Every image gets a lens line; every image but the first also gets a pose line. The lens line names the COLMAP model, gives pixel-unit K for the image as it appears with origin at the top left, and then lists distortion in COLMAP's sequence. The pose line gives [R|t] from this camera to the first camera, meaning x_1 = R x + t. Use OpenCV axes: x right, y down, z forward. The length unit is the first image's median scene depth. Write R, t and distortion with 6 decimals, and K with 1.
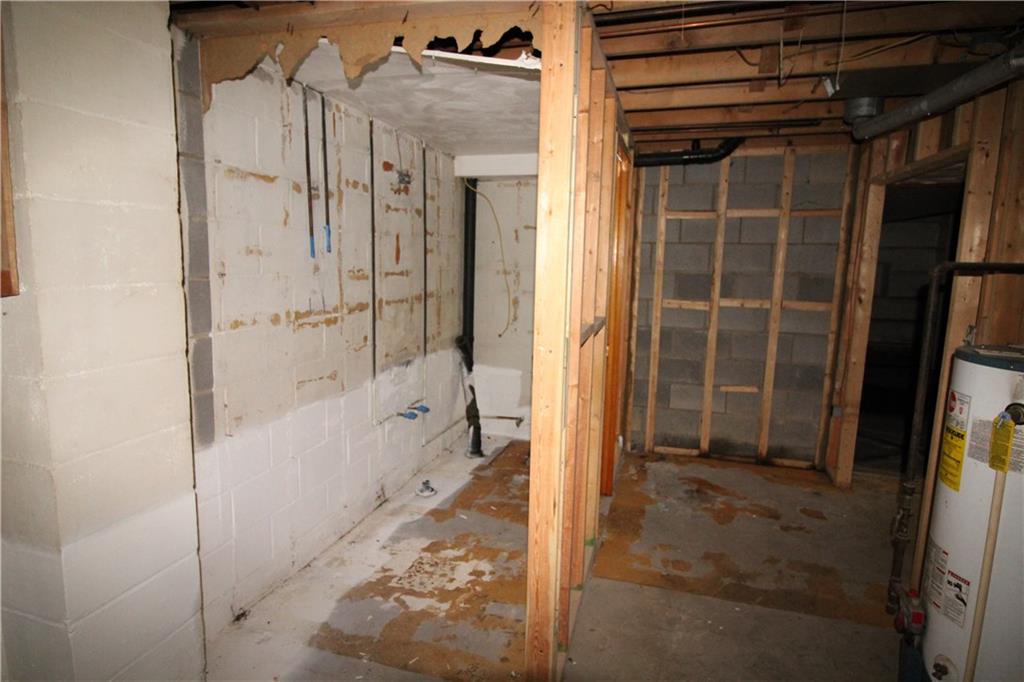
lens RADIAL K [[561.6, 0, 508.3], [0, 561.6, 343.1], [0, 0, 1]] dist [-0.001958, -0.009020]
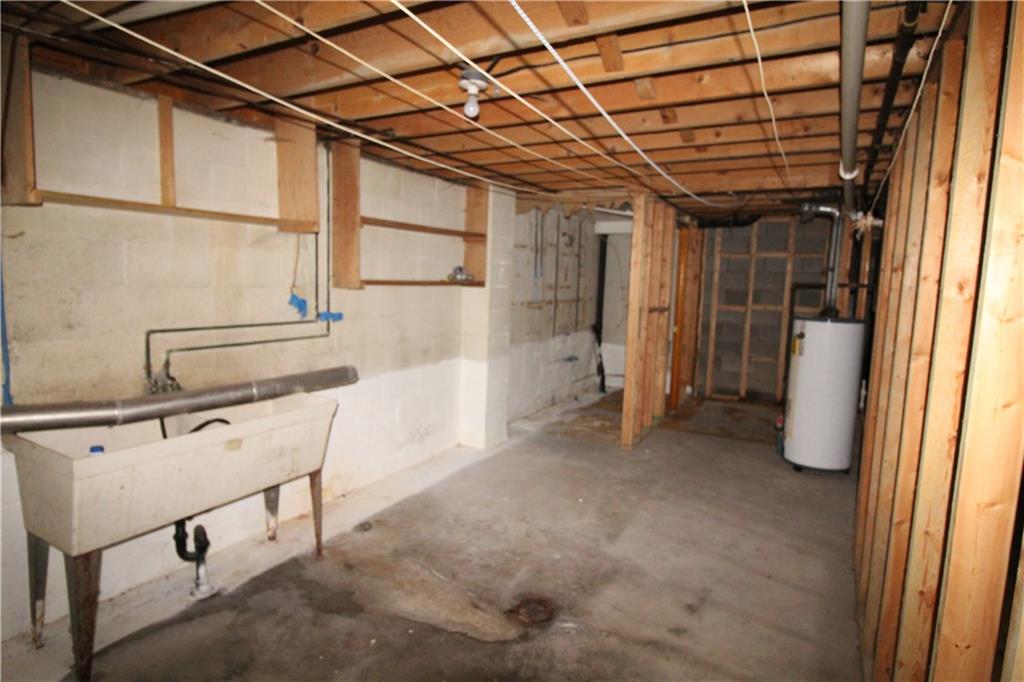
lens RADIAL K [[561.6, 0, 506.0], [0, 561.6, 334.3], [0, 0, 1]] dist [-0.001958, -0.009020]
pose [[0.976186, 0.029646, -0.214898, 0.021416], [-0.041702, 0.997787, -0.051782, 0.127867], [0.212887, 0.059510, 0.975263, -0.798392]]
